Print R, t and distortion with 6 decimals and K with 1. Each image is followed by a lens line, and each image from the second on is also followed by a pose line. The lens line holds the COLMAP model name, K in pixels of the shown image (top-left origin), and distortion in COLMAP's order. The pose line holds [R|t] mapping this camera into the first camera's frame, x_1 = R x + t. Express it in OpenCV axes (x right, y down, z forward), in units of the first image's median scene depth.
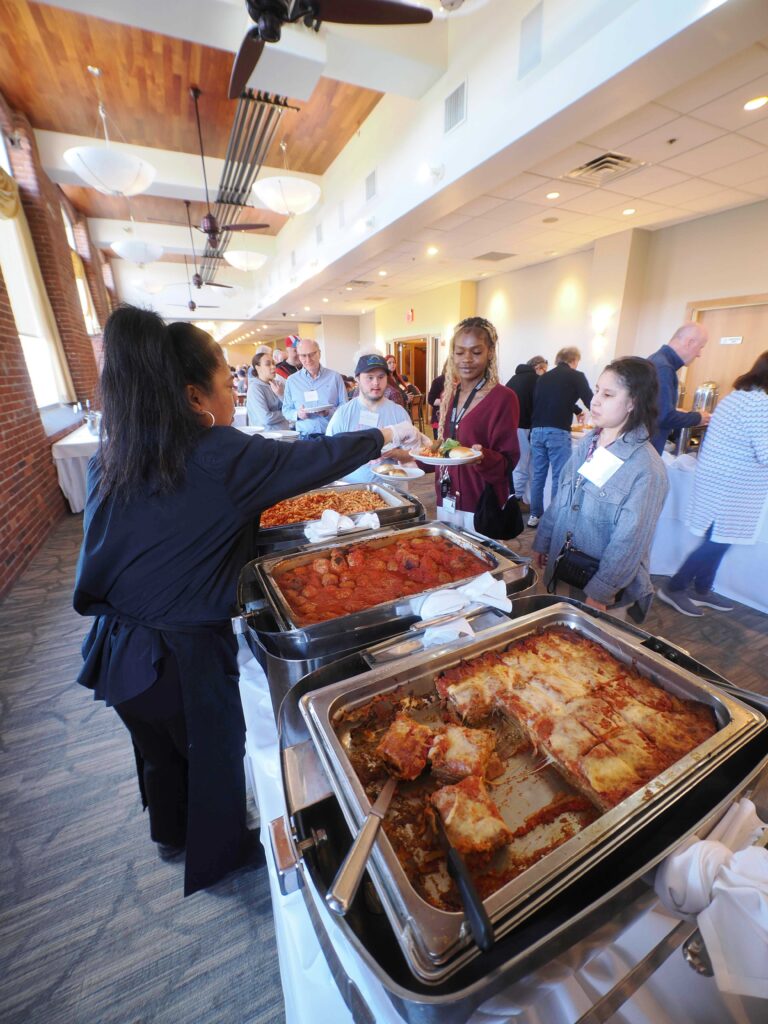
lens RADIAL K [[408.4, 0, 384.0], [0, 408.4, 512.0], [0, 0, 1]] dist [-0.000772, -0.000198]
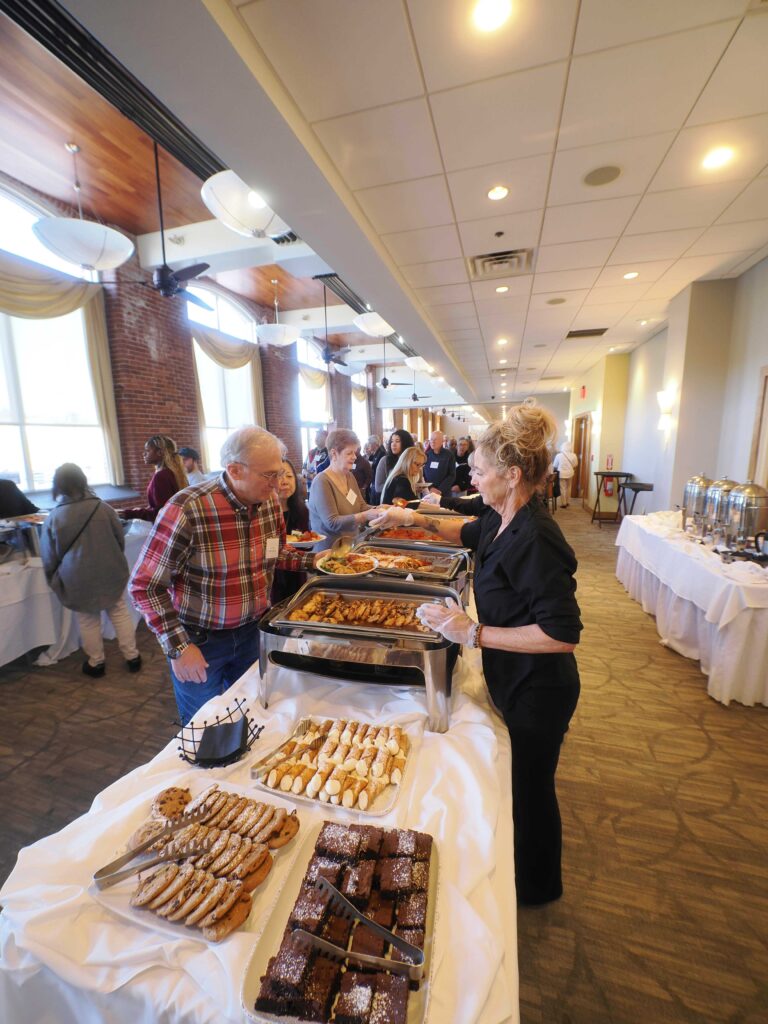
lens RADIAL K [[408.4, 0, 384.0], [0, 408.4, 512.0], [0, 0, 1]] dist [-0.000772, -0.000198]
pose [[0.738091, 0.118336, -0.664243, 0.798672], [-0.226473, 0.970833, -0.078696, -0.078046], [0.635556, 0.208518, 0.743363, 0.147860]]
